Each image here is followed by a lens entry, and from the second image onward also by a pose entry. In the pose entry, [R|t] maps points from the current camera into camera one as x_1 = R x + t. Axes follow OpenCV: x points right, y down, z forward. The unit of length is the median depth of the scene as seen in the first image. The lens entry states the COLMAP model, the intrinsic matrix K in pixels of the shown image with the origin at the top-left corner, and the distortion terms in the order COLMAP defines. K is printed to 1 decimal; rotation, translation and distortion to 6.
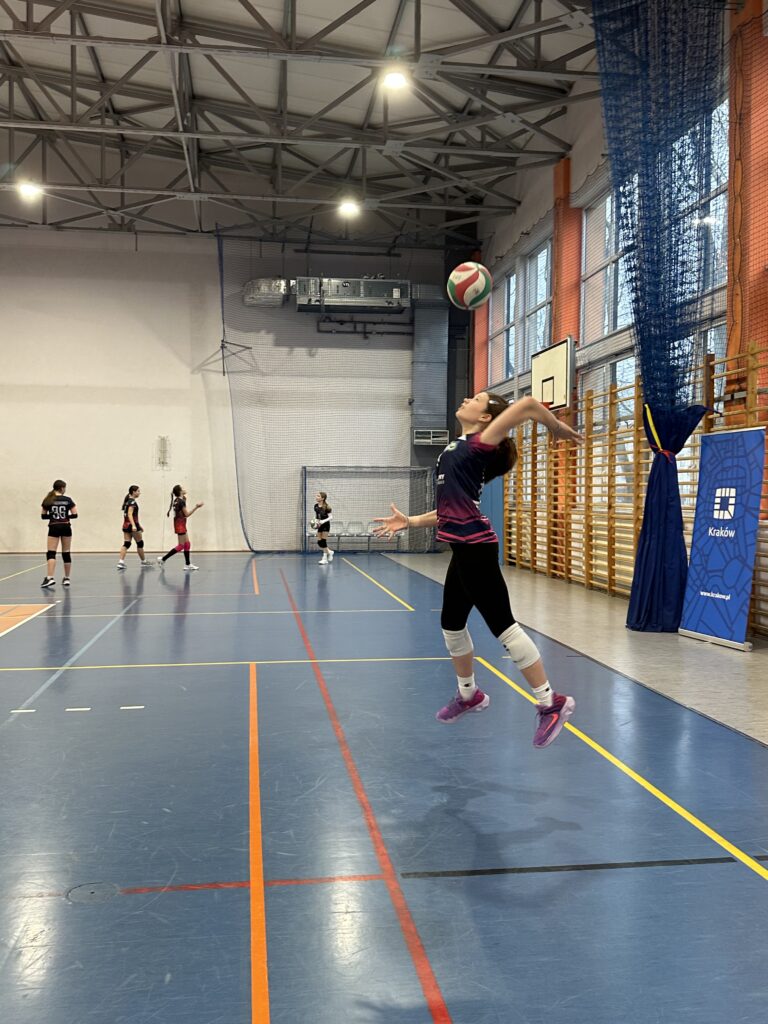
lens RADIAL K [[918.6, 0, 392.6], [0, 918.6, 526.2], [0, 0, 1]] dist [0.065469, -0.039623]
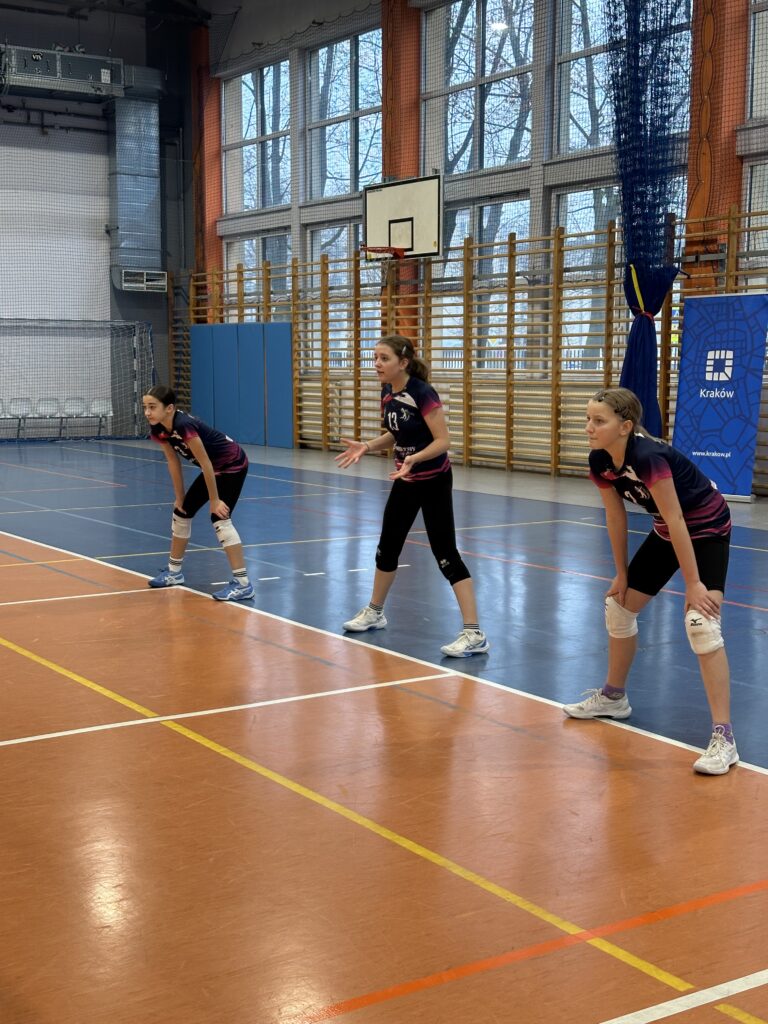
lens RADIAL K [[1442.9, 0, 374.5], [0, 1442.9, 514.3], [0, 0, 1]] dist [0.162344, 0.000000]
pose [[0.896634, -0.050442, 0.439891, -0.480459], [0.018861, 0.996939, 0.075873, 0.007089], [-0.442371, -0.059734, 0.894840, -0.204099]]
